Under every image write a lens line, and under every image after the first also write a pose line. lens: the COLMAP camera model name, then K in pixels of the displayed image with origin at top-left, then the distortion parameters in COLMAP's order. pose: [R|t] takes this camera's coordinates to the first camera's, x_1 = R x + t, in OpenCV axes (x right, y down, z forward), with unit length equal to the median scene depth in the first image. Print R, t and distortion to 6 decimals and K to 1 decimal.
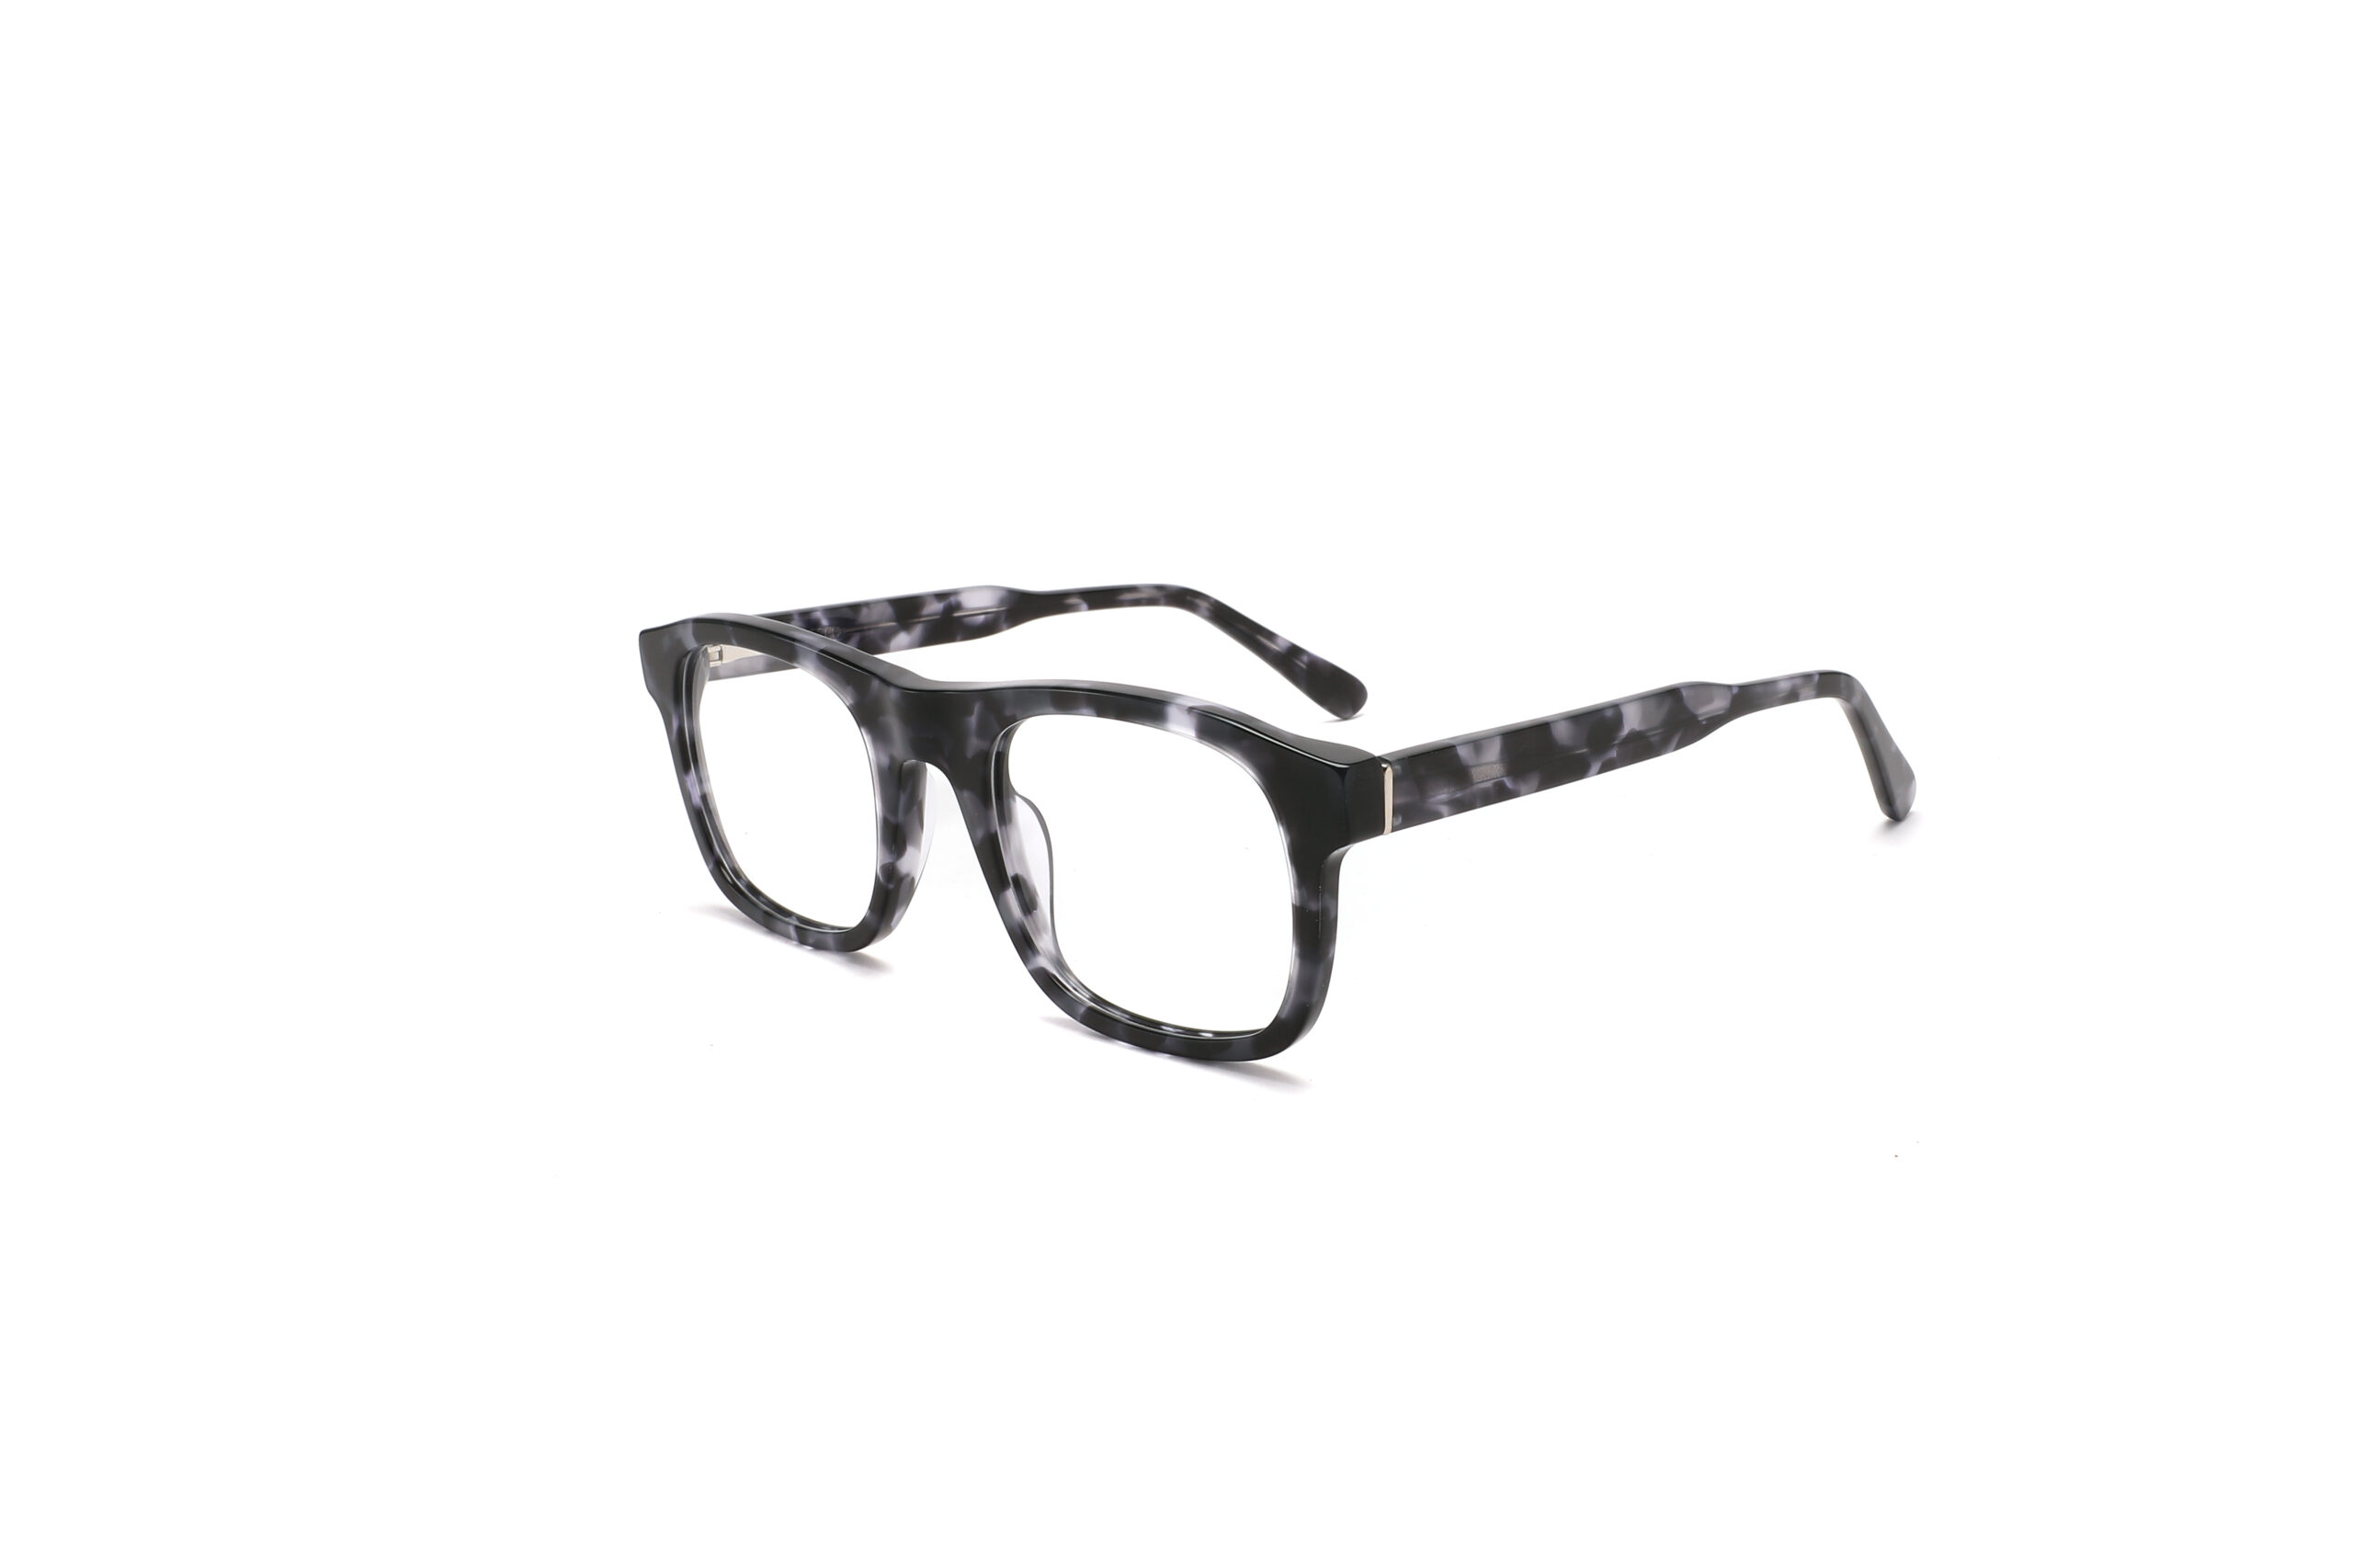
lens RADIAL K [[2421.6, 0, 1176.7], [0, 2421.6, 777.8], [0, 0, 1]] dist [0.073511, 0.000000]
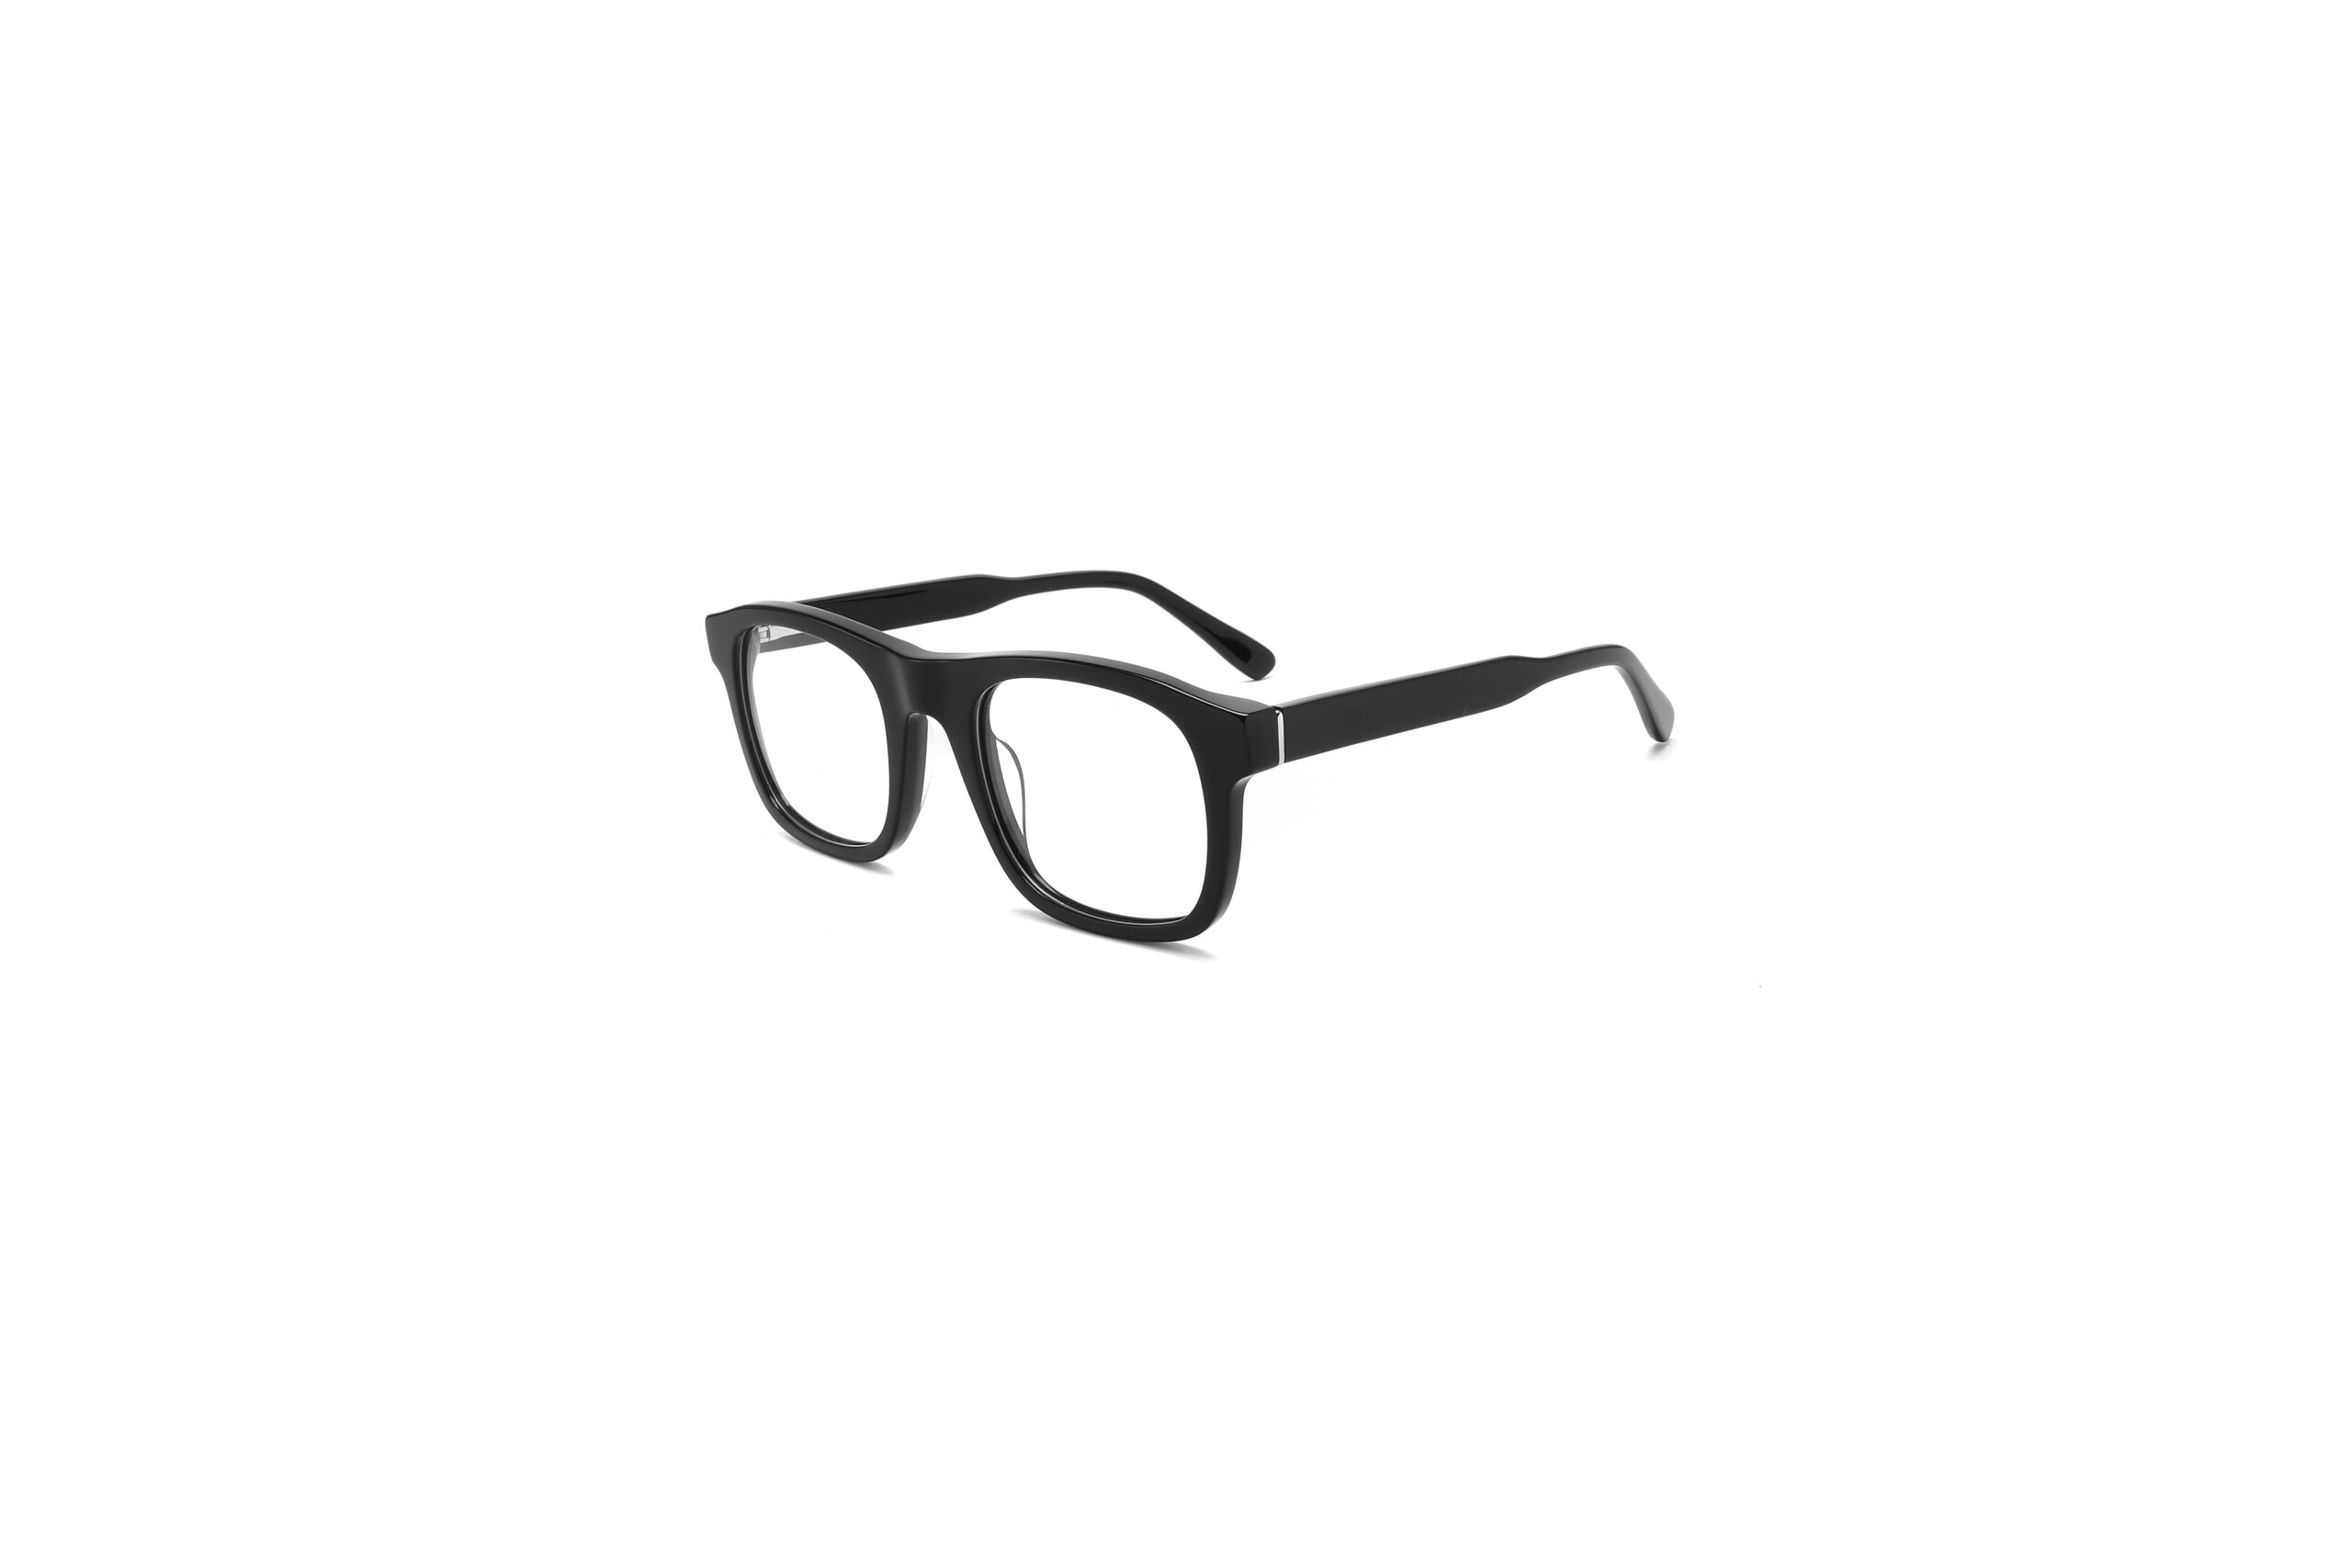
lens RADIAL K [[2420.4, 0, 1177.5], [0, 2420.4, 776.1], [0, 0, 1]] dist [0.073511, 0.000000]
pose [[0.999630, -0.008856, -0.025719, 0.065038], [0.009081, 0.999922, 0.008624, 0.016653], [0.025641, -0.008854, 0.999632, -0.298352]]
